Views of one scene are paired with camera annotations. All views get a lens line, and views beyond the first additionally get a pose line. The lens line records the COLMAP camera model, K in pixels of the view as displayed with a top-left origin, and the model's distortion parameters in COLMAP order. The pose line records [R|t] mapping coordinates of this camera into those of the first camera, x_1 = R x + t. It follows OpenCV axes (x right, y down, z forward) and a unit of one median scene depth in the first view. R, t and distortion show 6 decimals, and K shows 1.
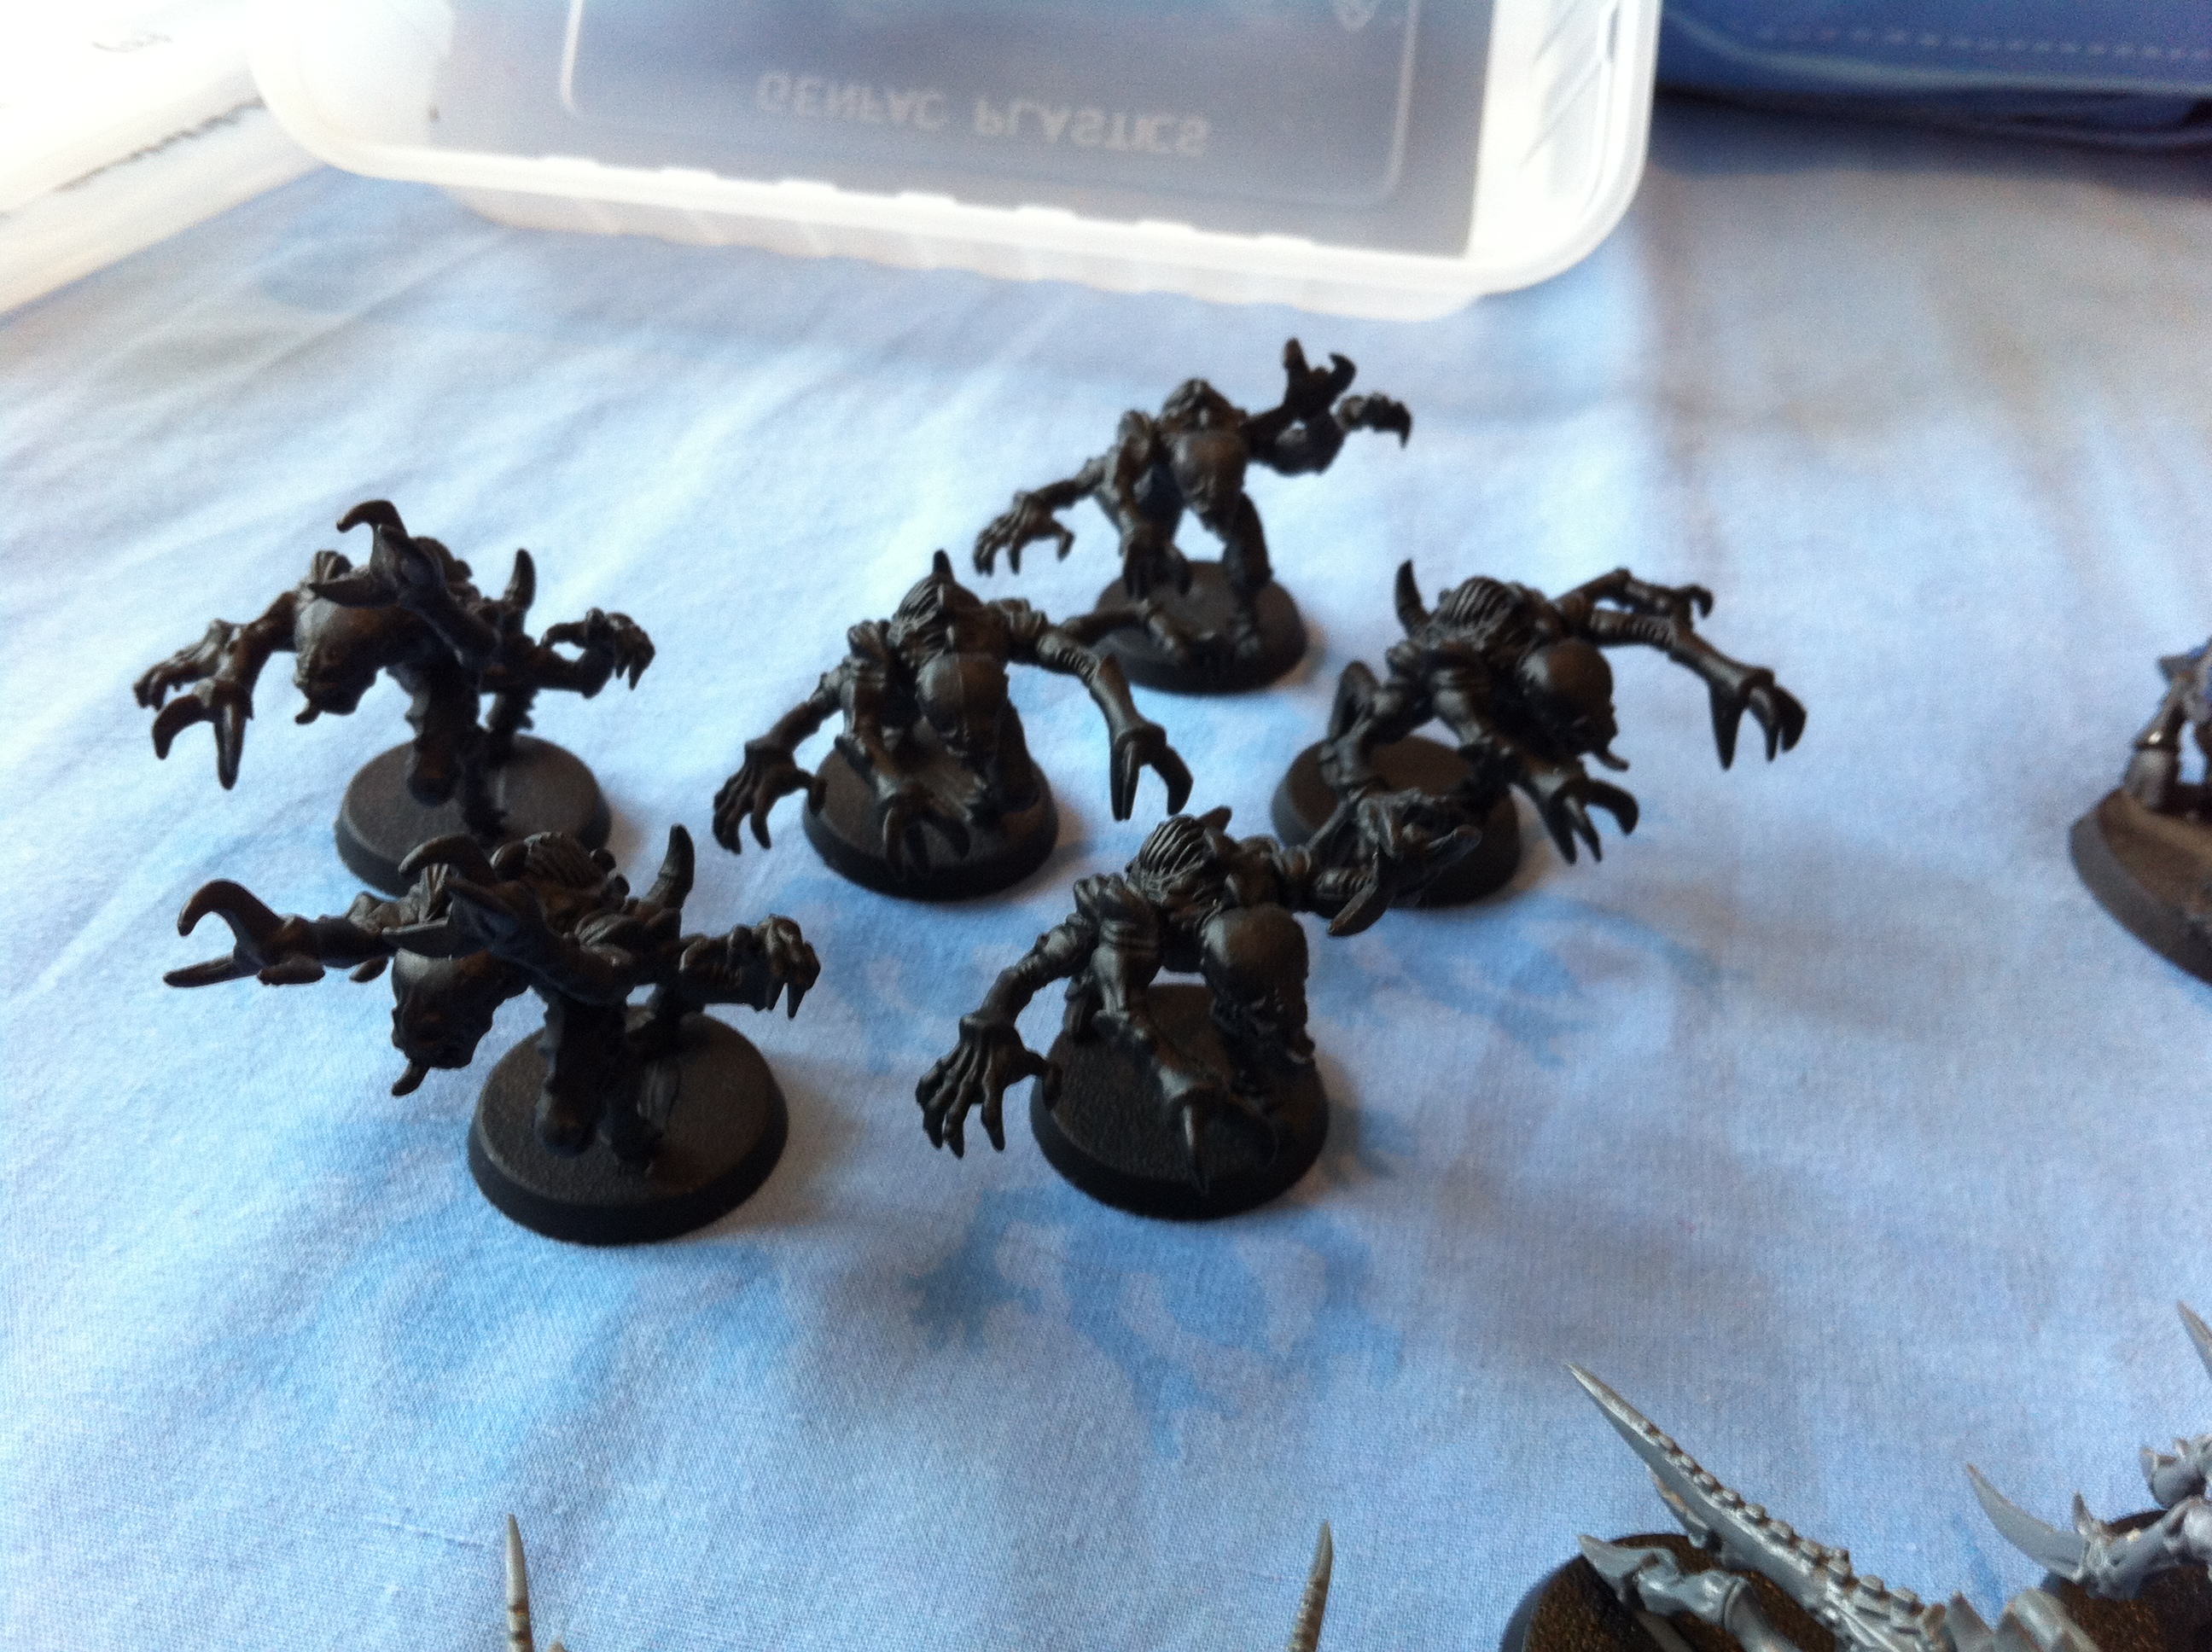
lens RADIAL K [[2184.8, 0, 1106.0], [0, 2184.8, 826.0], [0, 0, 1]] dist [0.059844, -0.258820]
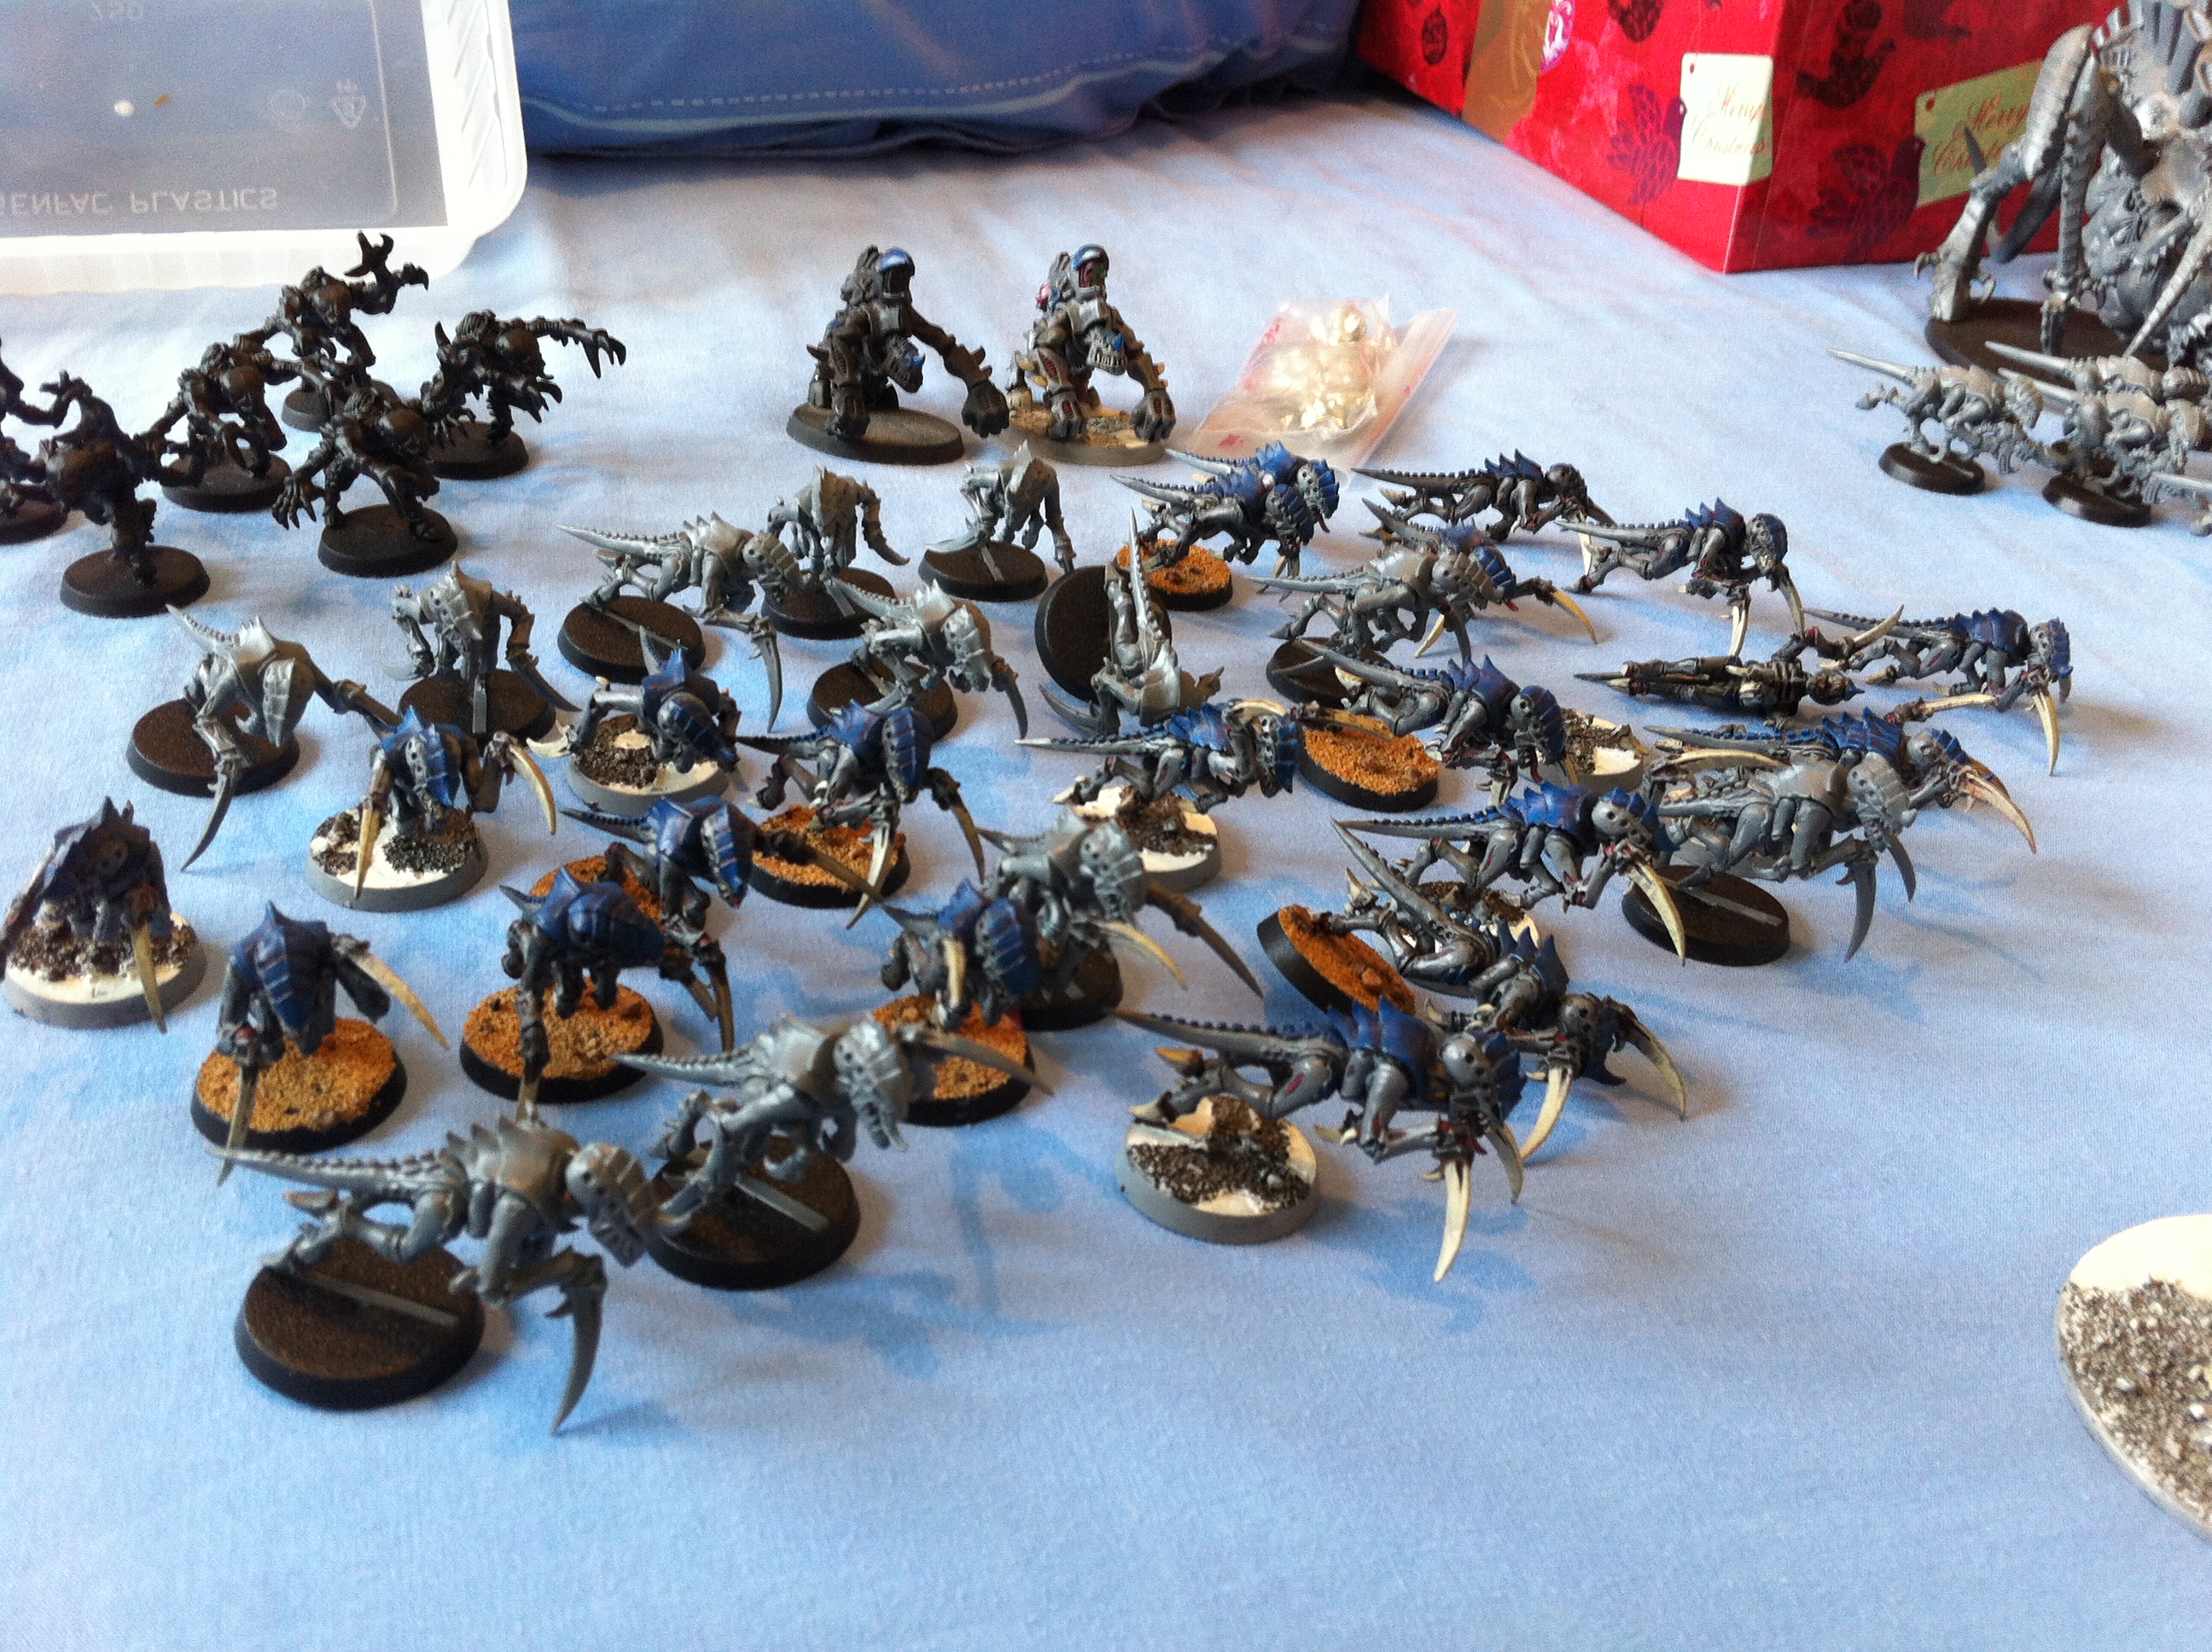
lens RADIAL K [[2184.8, 0, 1106.0], [0, 2184.8, 826.0], [0, 0, 1]] dist [0.059844, -0.258820]
pose [[0.901464, -0.218868, 0.373443, -0.162925], [0.248144, 0.968209, -0.031551, 0.523164], [-0.354666, 0.121109, 0.927116, -1.037787]]
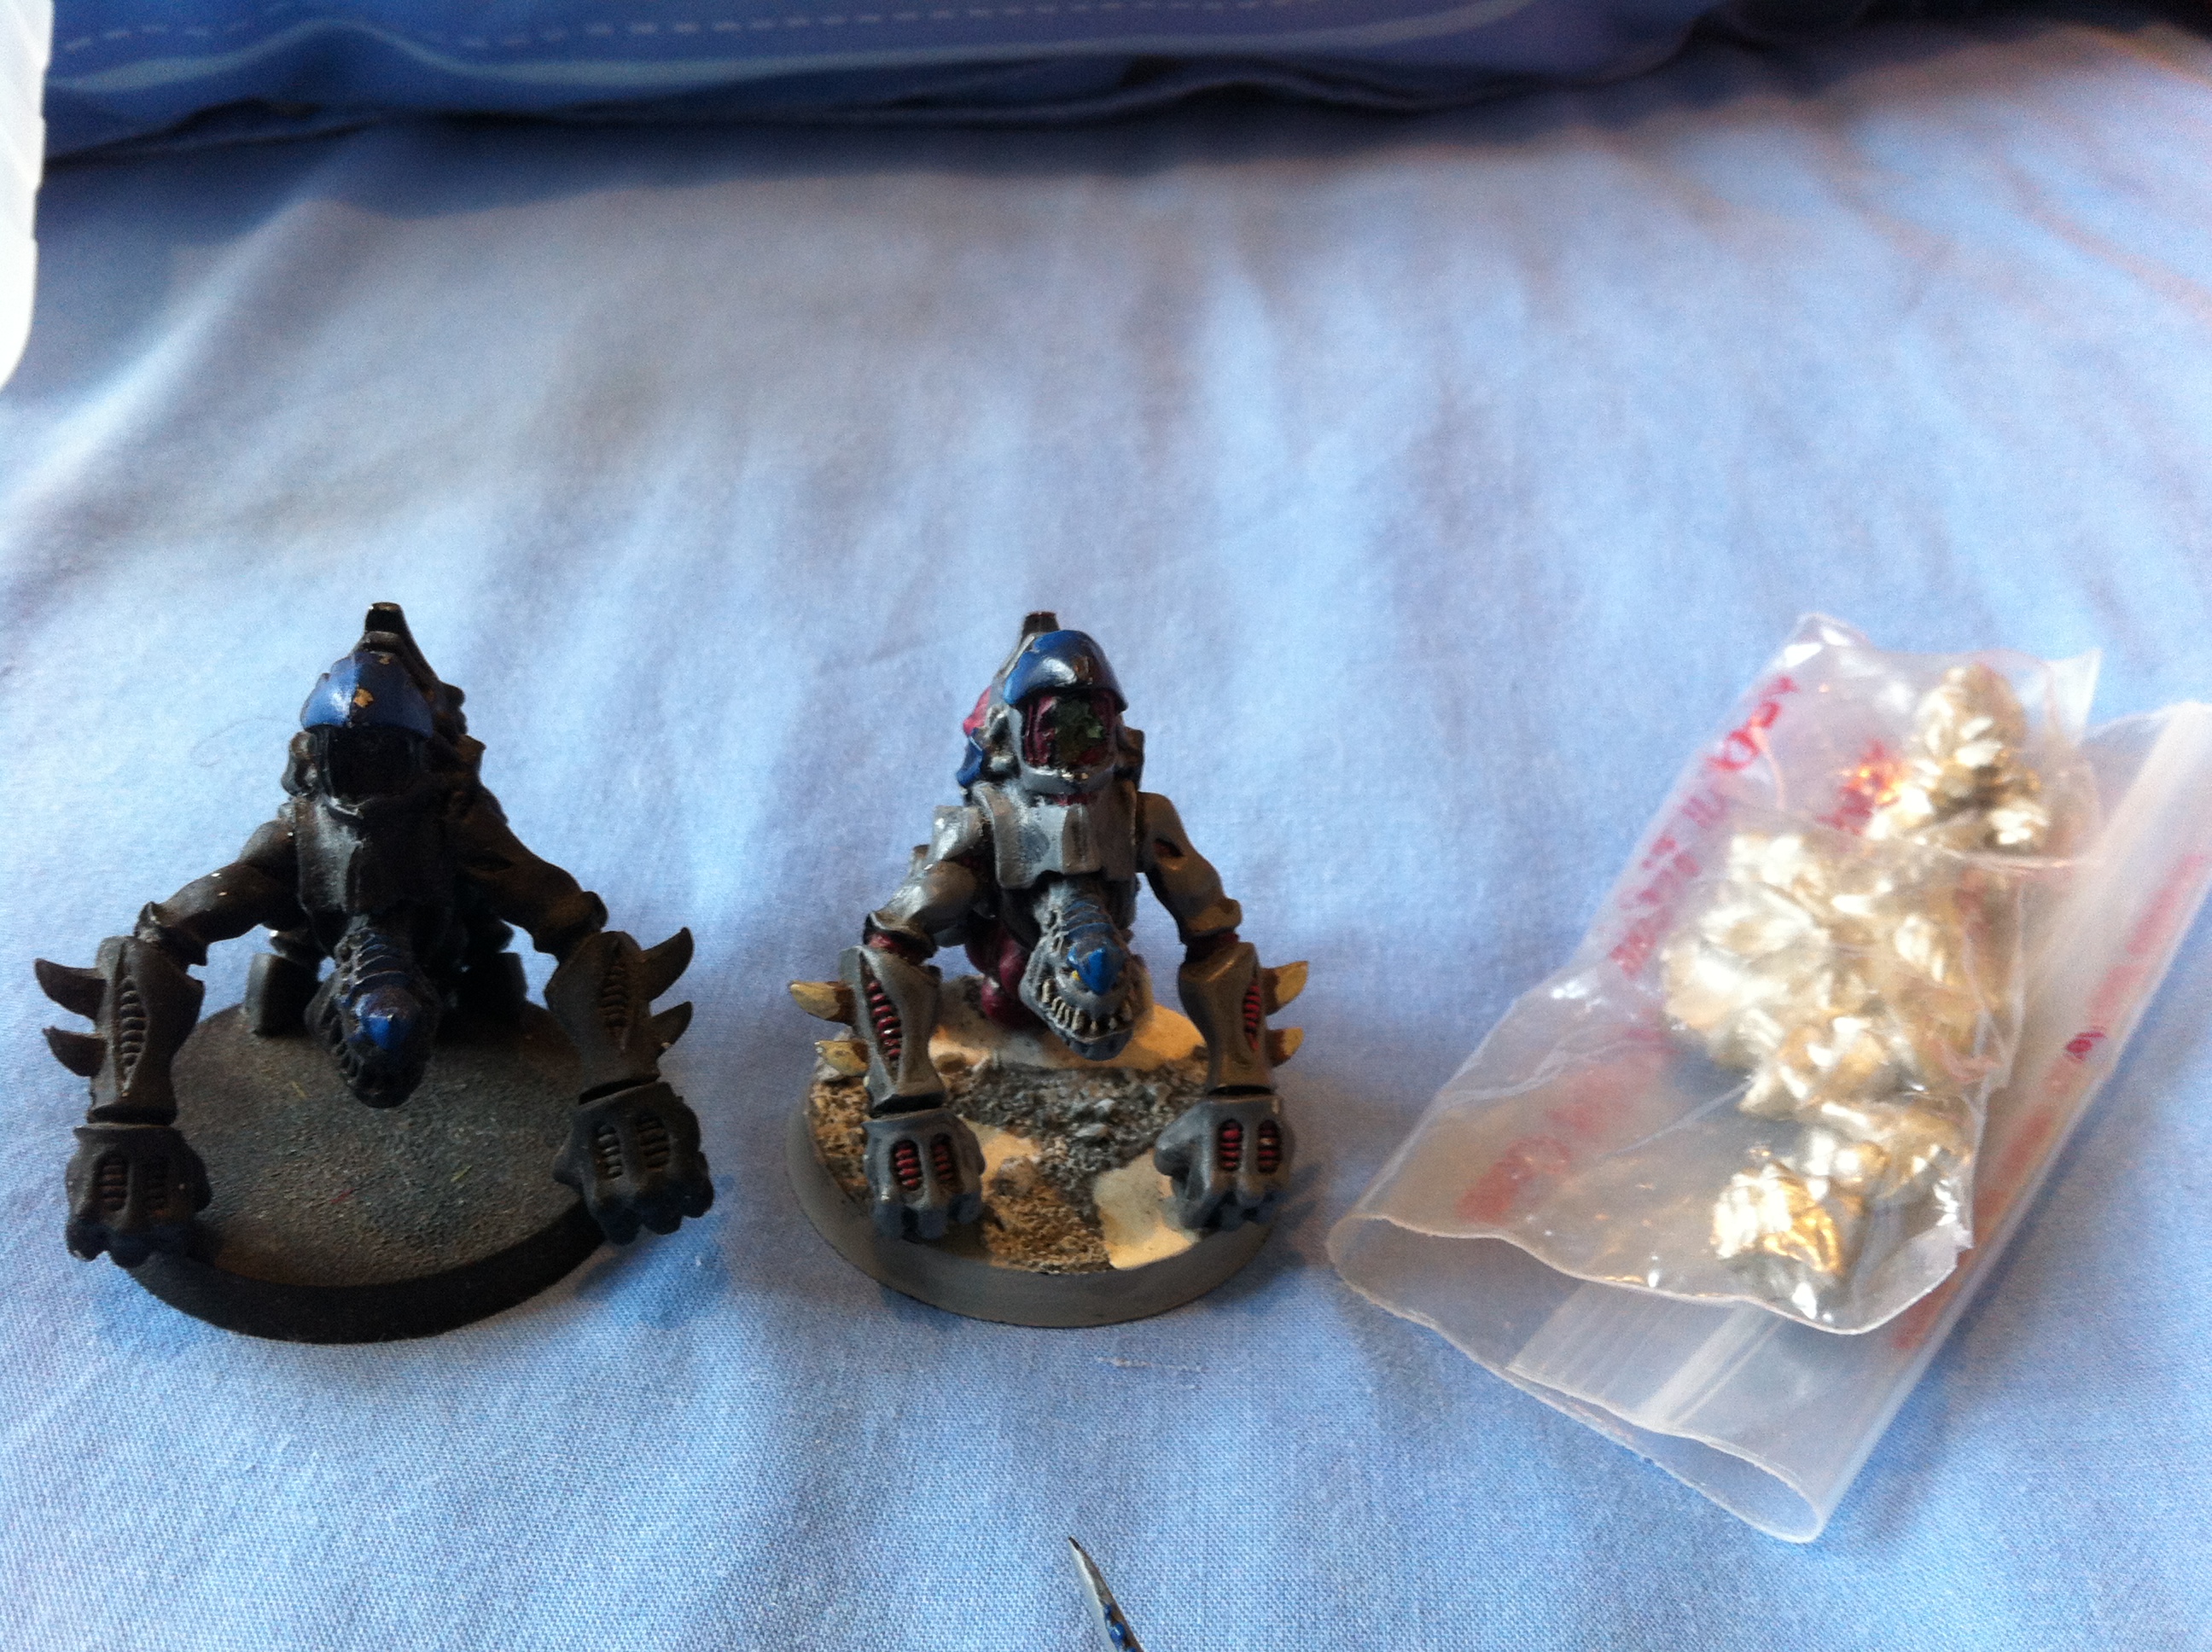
lens RADIAL K [[2137.8, 0, 1113.5], [0, 2137.8, 842.7], [0, 0, 1]] dist [0.089718, -0.326145]
pose [[0.989754, -0.120931, 0.075915, 0.711575], [0.121151, 0.992633, 0.001725, -0.037798], [-0.075565, 0.007490, 0.997113, 0.235849]]
